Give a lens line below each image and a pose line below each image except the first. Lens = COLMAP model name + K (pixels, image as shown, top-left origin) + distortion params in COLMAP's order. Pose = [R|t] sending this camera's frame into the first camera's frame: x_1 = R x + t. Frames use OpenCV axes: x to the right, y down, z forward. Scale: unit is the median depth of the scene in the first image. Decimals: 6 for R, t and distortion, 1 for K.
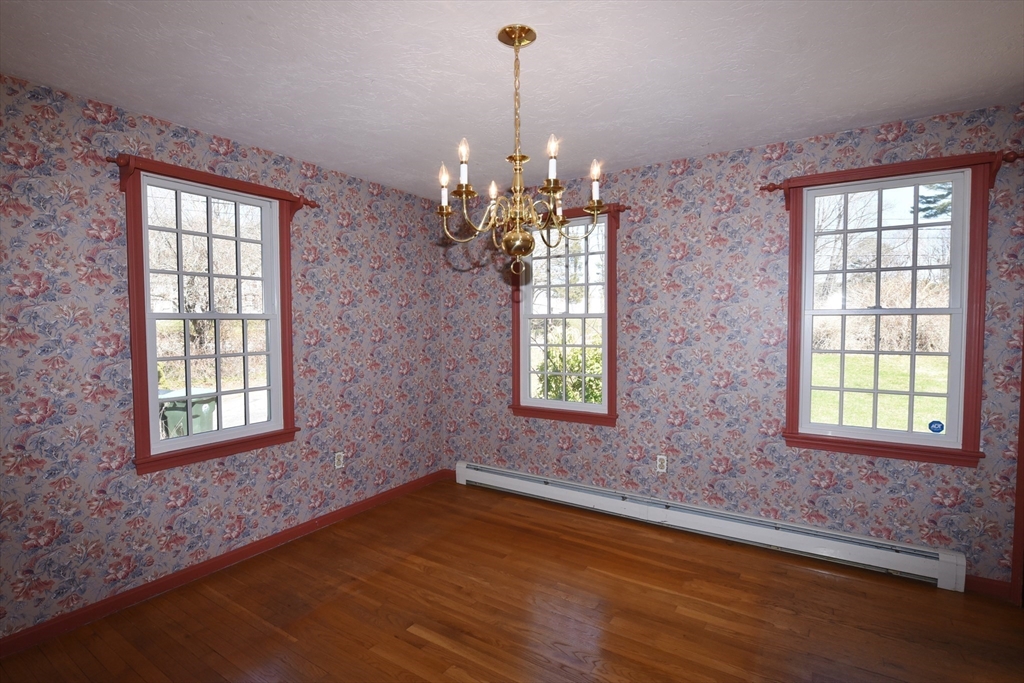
lens RADIAL K [[491.9, 0, 514.1], [0, 491.9, 342.3], [0, 0, 1]] dist [-0.011918, -0.004342]
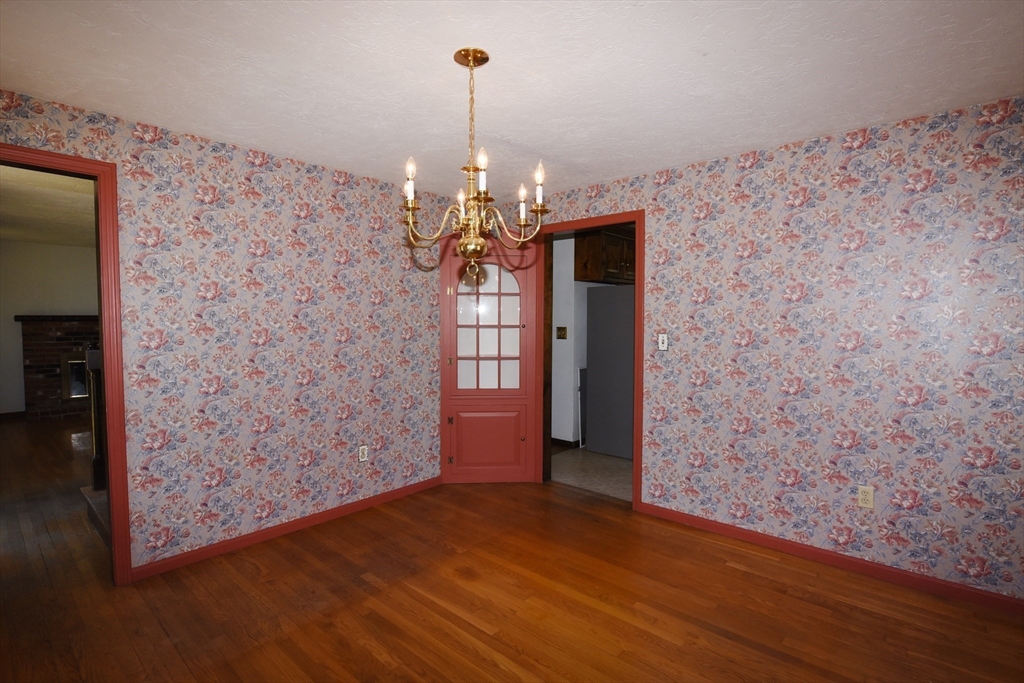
lens RADIAL K [[491.9, 0, 519.4], [0, 491.9, 342.2], [0, 0, 1]] dist [-0.011918, -0.004342]
pose [[0.989353, 0.017733, -0.144450, 0.112157], [-0.017428, 0.999842, 0.003373, -0.003918], [0.144488, -0.000820, 0.989506, 0.002577]]
